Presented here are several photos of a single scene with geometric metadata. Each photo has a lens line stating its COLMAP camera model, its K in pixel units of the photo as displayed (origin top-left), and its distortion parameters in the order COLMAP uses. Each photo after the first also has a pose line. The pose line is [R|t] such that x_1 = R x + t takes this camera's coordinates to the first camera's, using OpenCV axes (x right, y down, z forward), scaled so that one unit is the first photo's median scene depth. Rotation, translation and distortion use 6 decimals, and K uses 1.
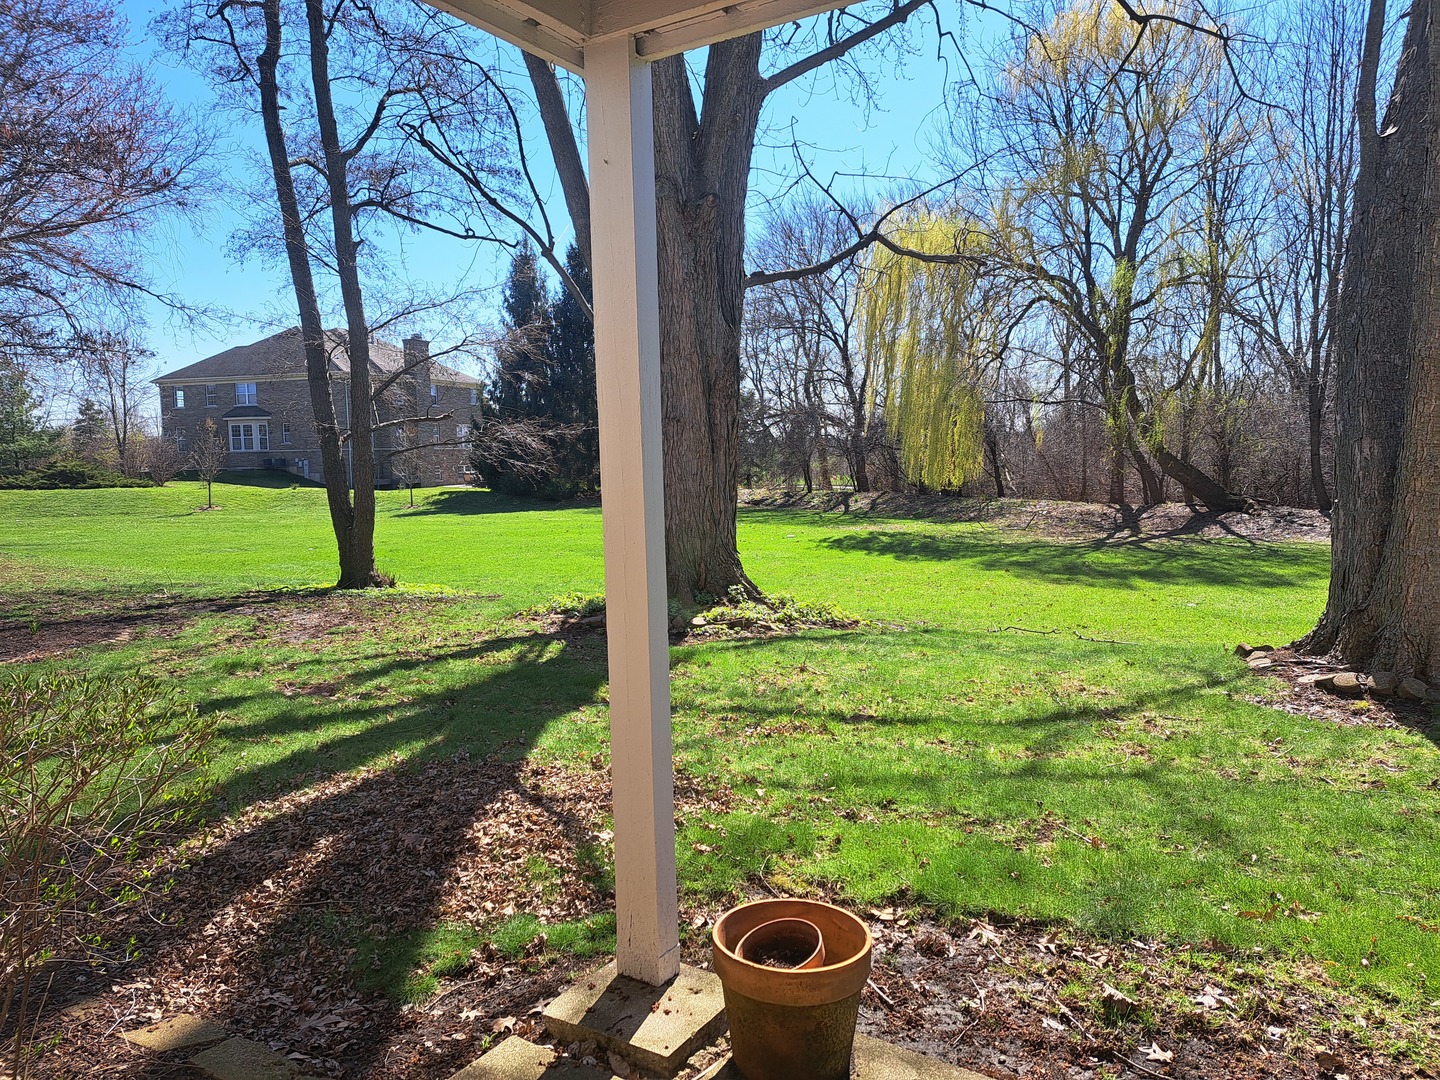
lens RADIAL K [[1035.4, 0, 724.4], [0, 1035.4, 537.0], [0, 0, 1]] dist [0.020602, 0.002004]
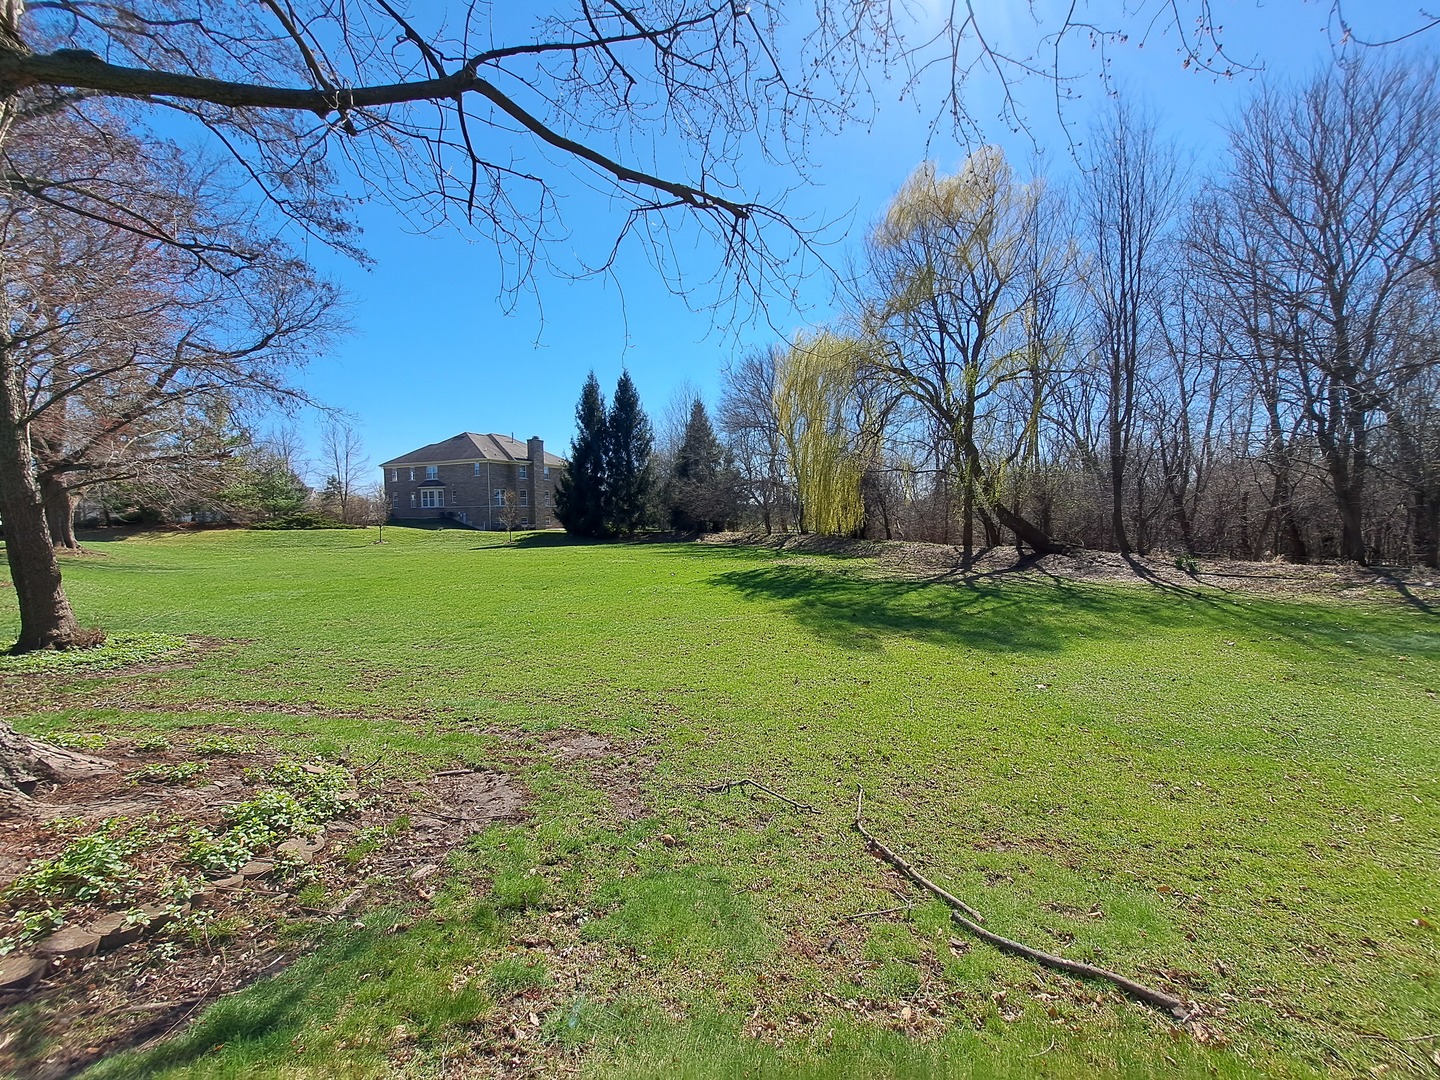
lens RADIAL K [[573.9, 0, 731.9], [0, 573.9, 536.6], [0, 0, 1]] dist [-0.030468, 0.003170]
pose [[0.999243, 0.007720, -0.038124, 0.095330], [-0.009148, 0.999258, -0.037412, -0.013049], [0.037807, 0.037733, 0.998572, 0.231406]]
